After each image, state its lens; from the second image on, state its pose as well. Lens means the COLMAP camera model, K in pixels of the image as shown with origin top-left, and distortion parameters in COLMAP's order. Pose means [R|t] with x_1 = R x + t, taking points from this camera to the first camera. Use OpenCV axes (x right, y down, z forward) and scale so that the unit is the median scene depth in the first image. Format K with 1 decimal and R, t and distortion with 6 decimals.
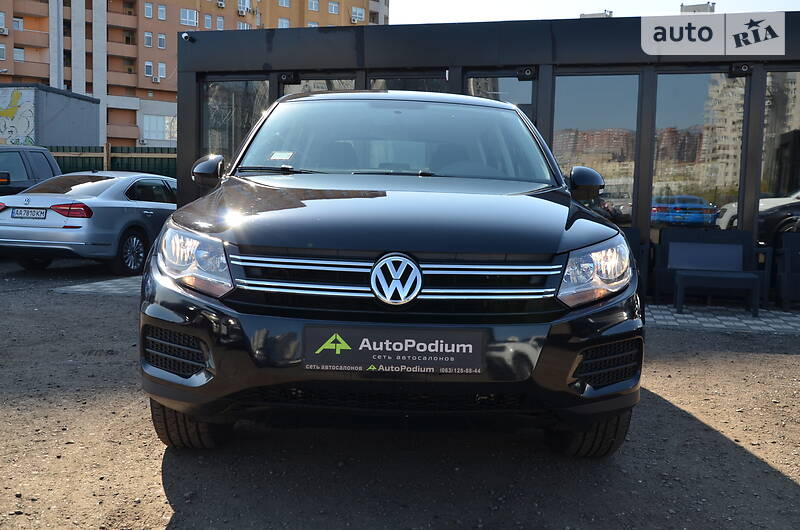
lens RADIAL K [[795.6, 0, 398.0], [0, 795.6, 264.4], [0, 0, 1]] dist [-0.025696, 0.000000]
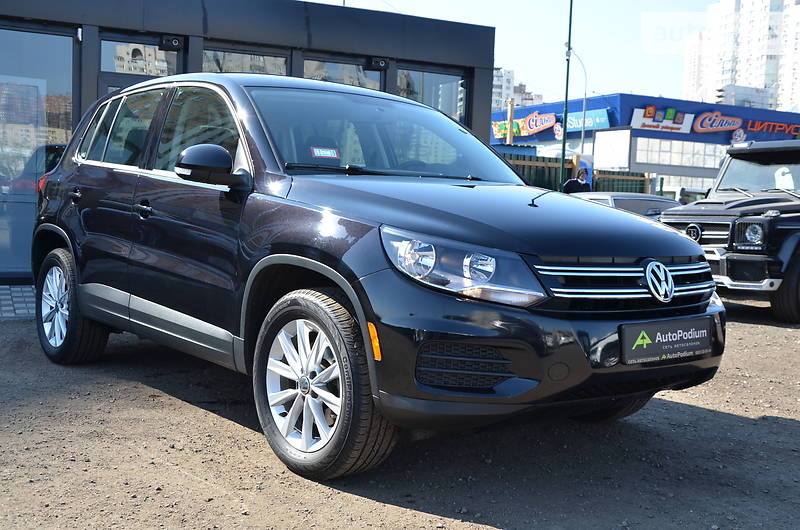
lens RADIAL K [[891.7, 0, 403.2], [0, 891.7, 264.7], [0, 0, 1]] dist [-0.034910, 0.000000]
pose [[0.773930, -0.039850, 0.632017, -1.081815], [0.026511, 0.999182, 0.030536, -0.053136], [-0.632717, -0.006877, 0.774353, 0.209359]]
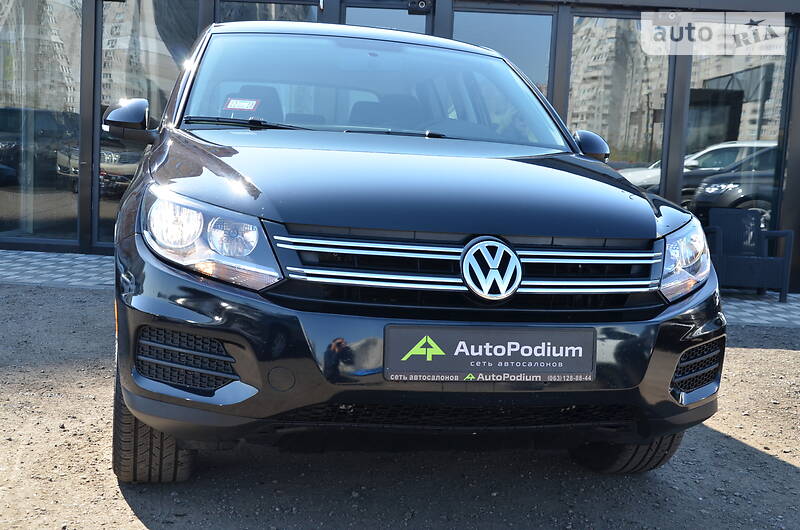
lens RADIAL K [[995.7, 0, 398.5], [0, 995.7, 268.2], [0, 0, 1]] dist [-0.036416, 0.000000]
pose [[0.975849, 0.005211, 0.218384, -0.306800], [-0.012224, 0.999452, 0.030777, -0.011688], [-0.218104, -0.032703, 0.975378, 0.018196]]
